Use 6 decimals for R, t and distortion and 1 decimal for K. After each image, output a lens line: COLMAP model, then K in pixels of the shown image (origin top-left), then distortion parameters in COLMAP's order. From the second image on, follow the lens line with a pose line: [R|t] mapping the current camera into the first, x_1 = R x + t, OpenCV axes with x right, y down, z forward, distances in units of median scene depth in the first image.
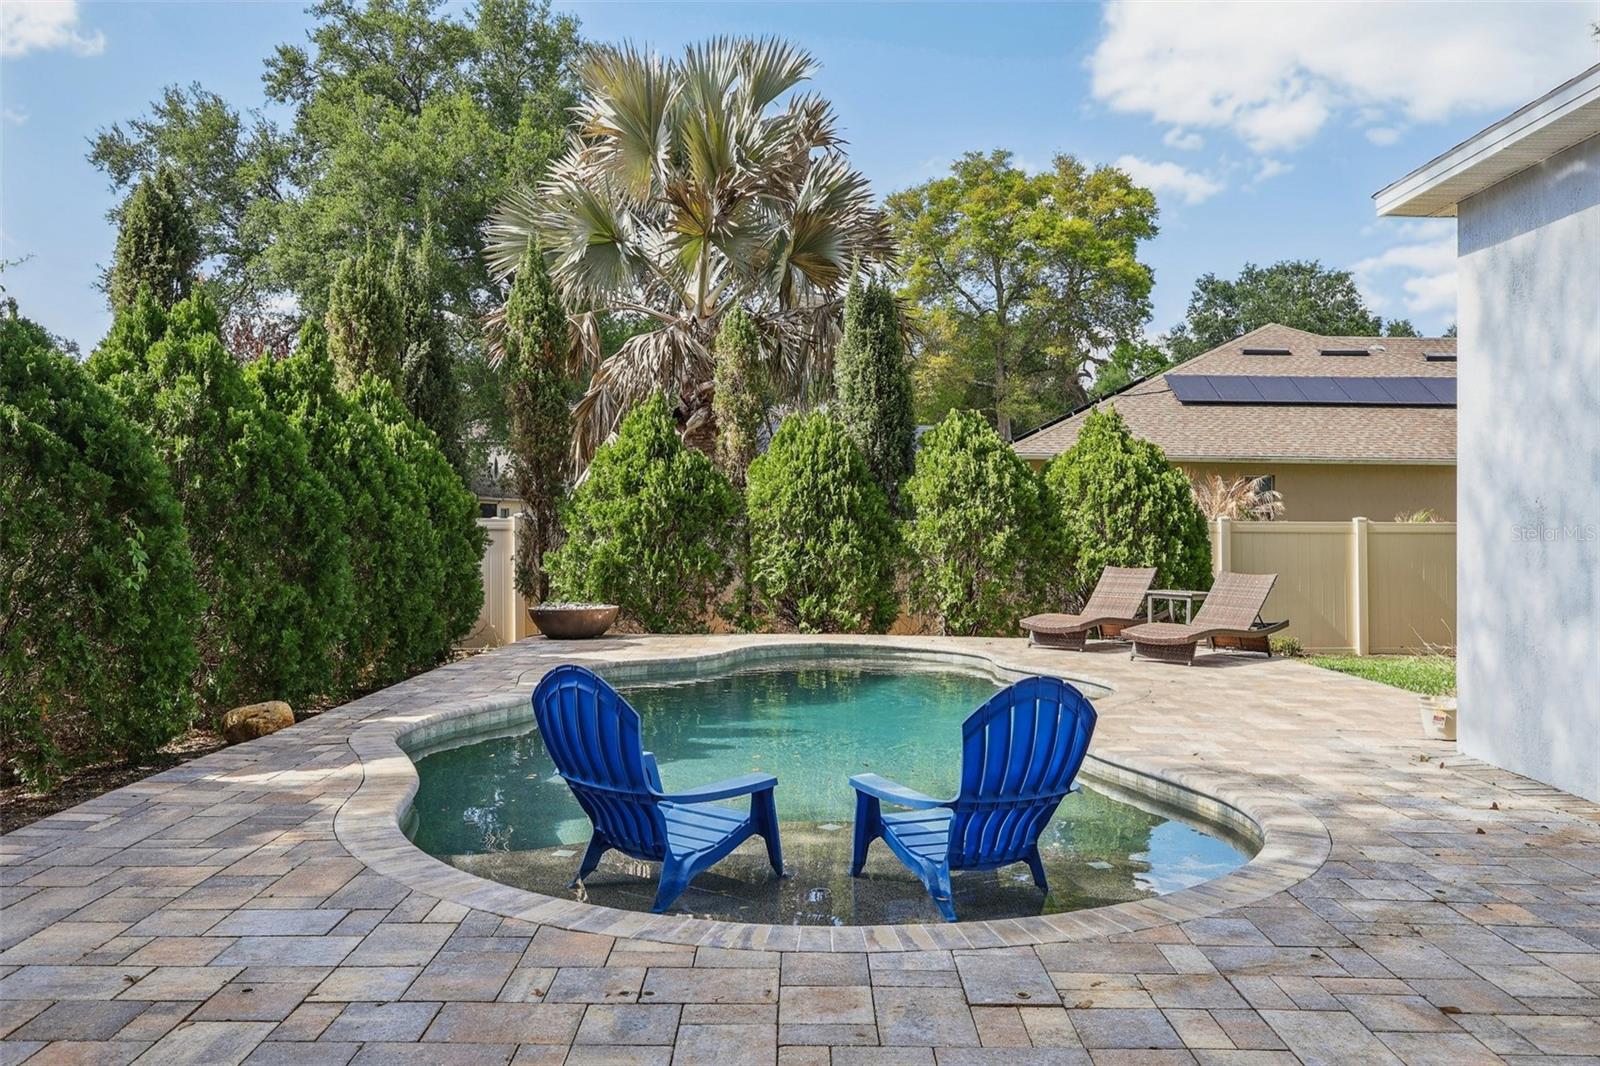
lens RADIAL K [[1253.7, 0, 832.1], [0, 1253.7, 506.6], [0, 0, 1]] dist [-0.001375, 0.001597]
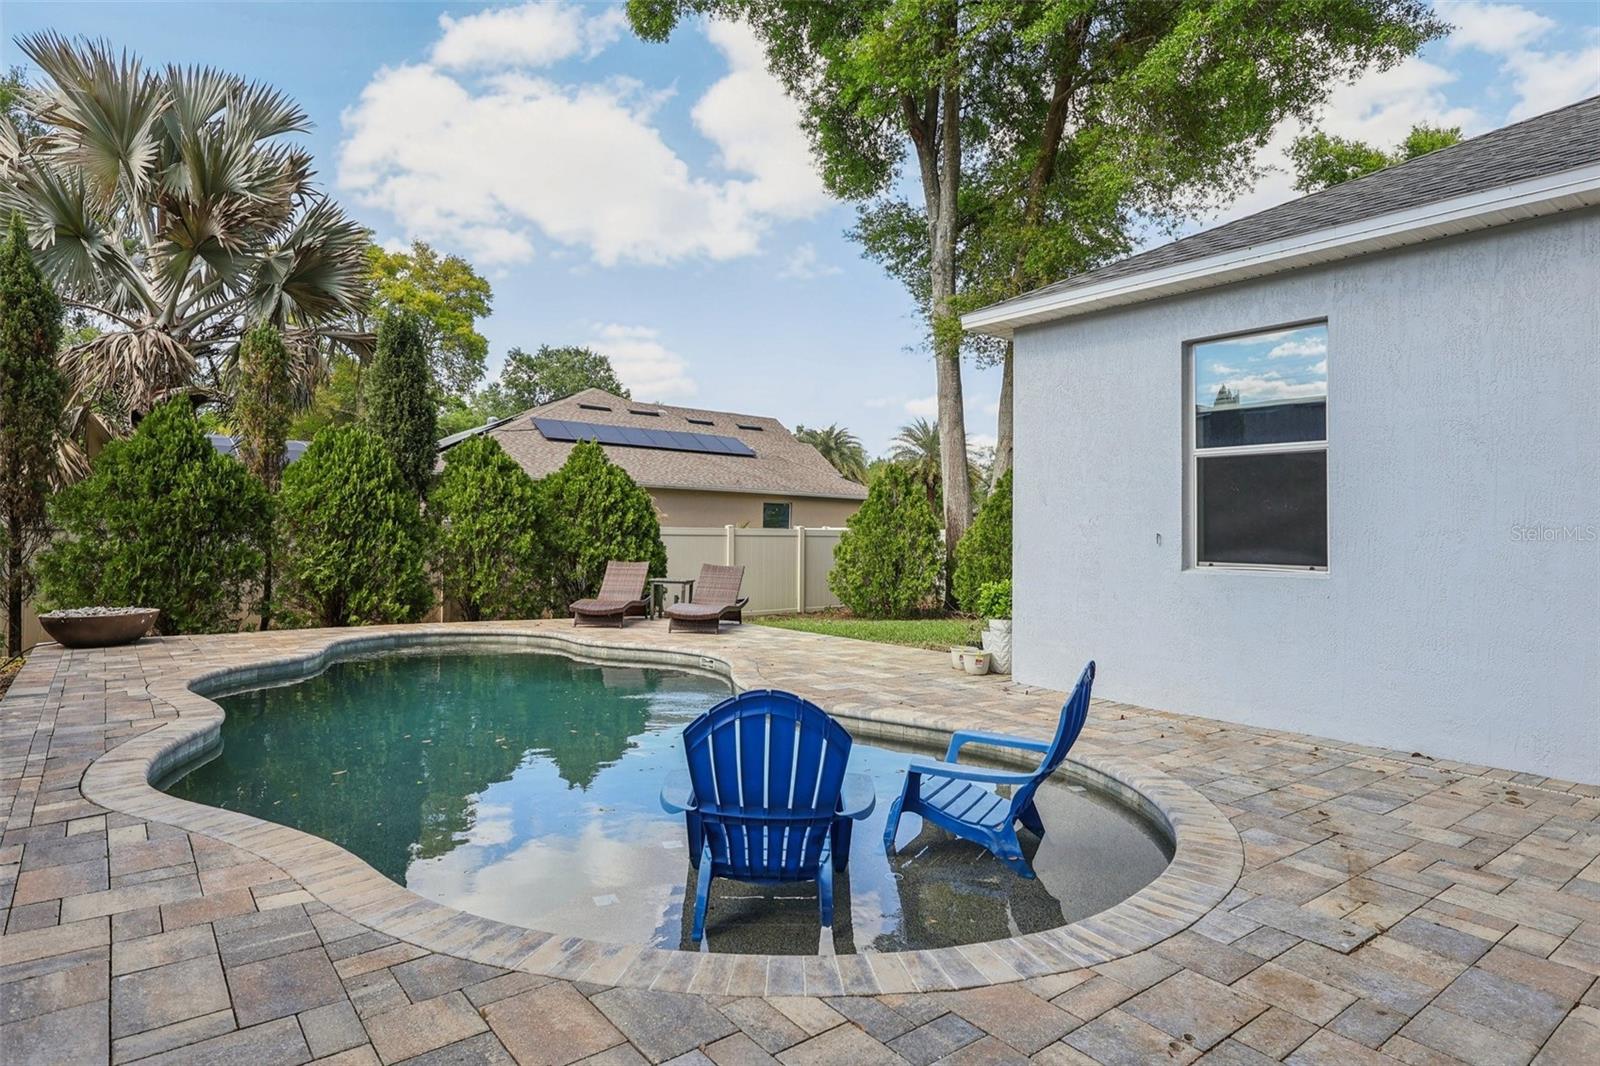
lens RADIAL K [[877.0, 0, 793.8], [0, 877.0, 491.5], [0, 0, 1]] dist [0.000540, -0.000544]
pose [[0.794475, 0.033731, 0.606359, -0.178526], [-0.018670, 0.999341, -0.031131, 0.000236], [-0.607010, 0.013412, 0.794581, 0.144318]]
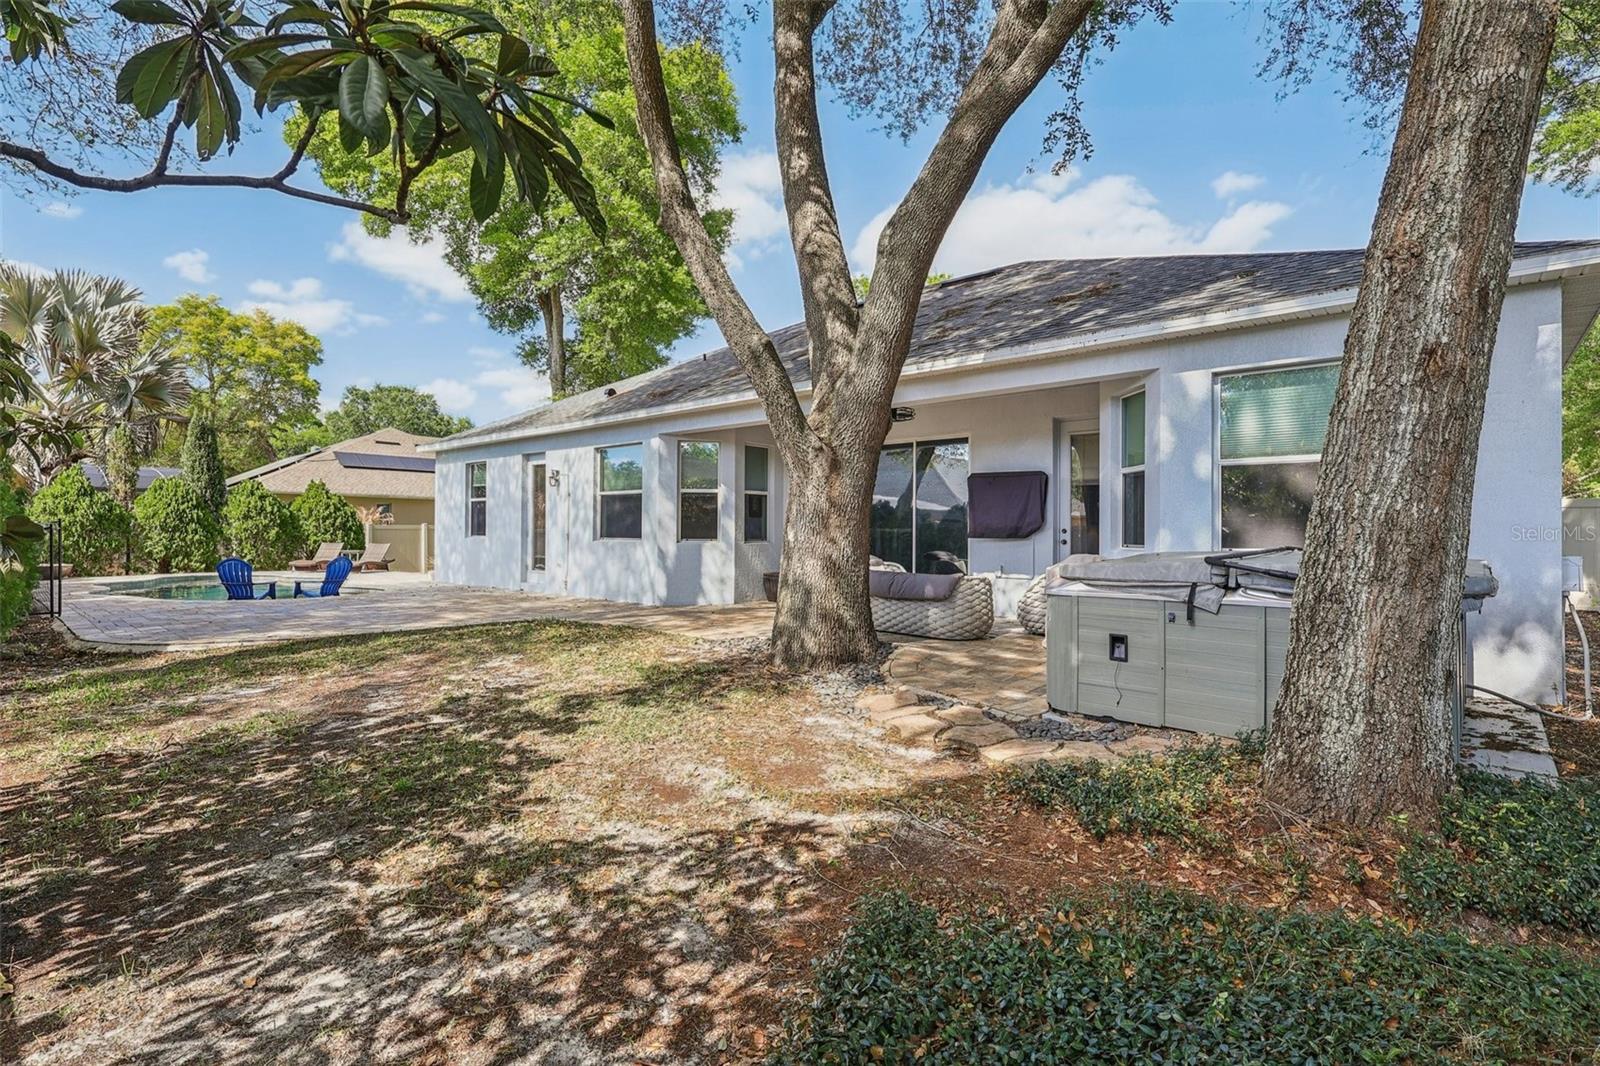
lens RADIAL K [[745.8, 0, 788.8], [0, 745.8, 521.0], [0, 0, 1]] dist [-0.002970, 0.004237]
pose [[0.676189, 0.004262, 0.736716, -0.262236], [-0.011901, 0.999916, 0.005139, -0.016822], [-0.736632, -0.012243, 0.676183, -0.754771]]
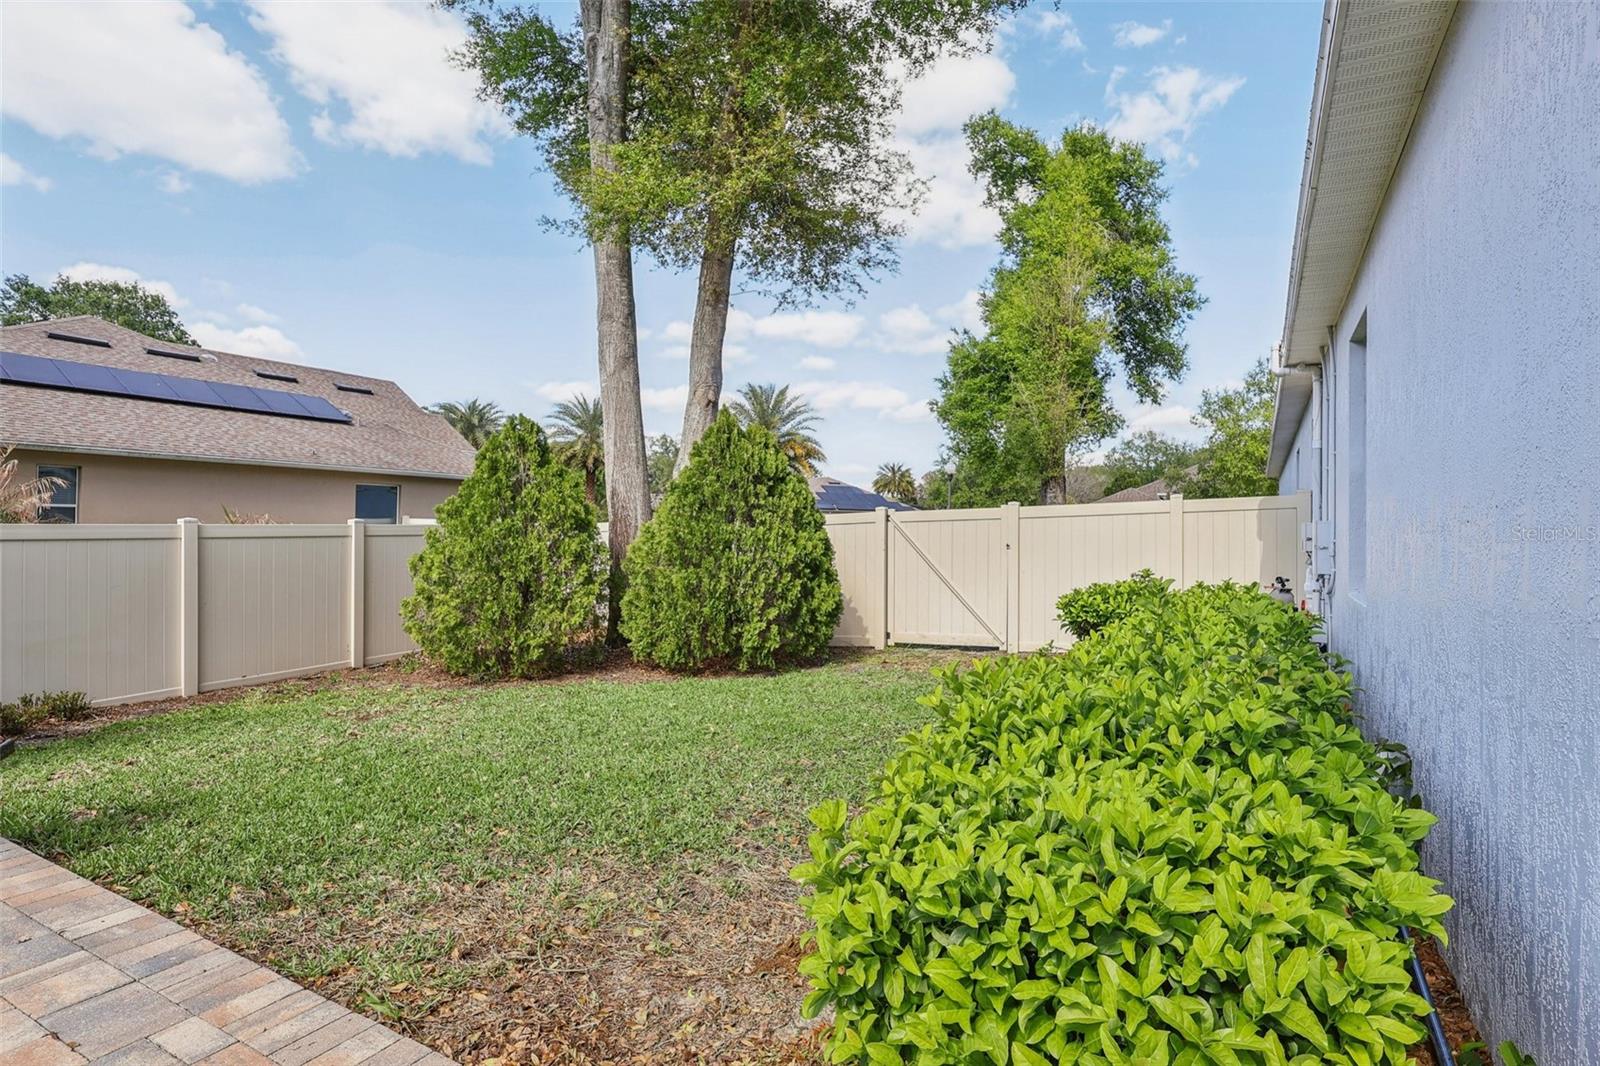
lens RADIAL K [[791.0, 0, 804.4], [0, 791.0, 519.7], [0, 0, 1]] dist [-0.020155, 0.003217]
pose [[0.480631, 0.001042, 0.876923, 0.204362], [-0.018221, 0.999795, 0.008799, -0.002105], [-0.876734, -0.020207, 0.480551, 0.501930]]
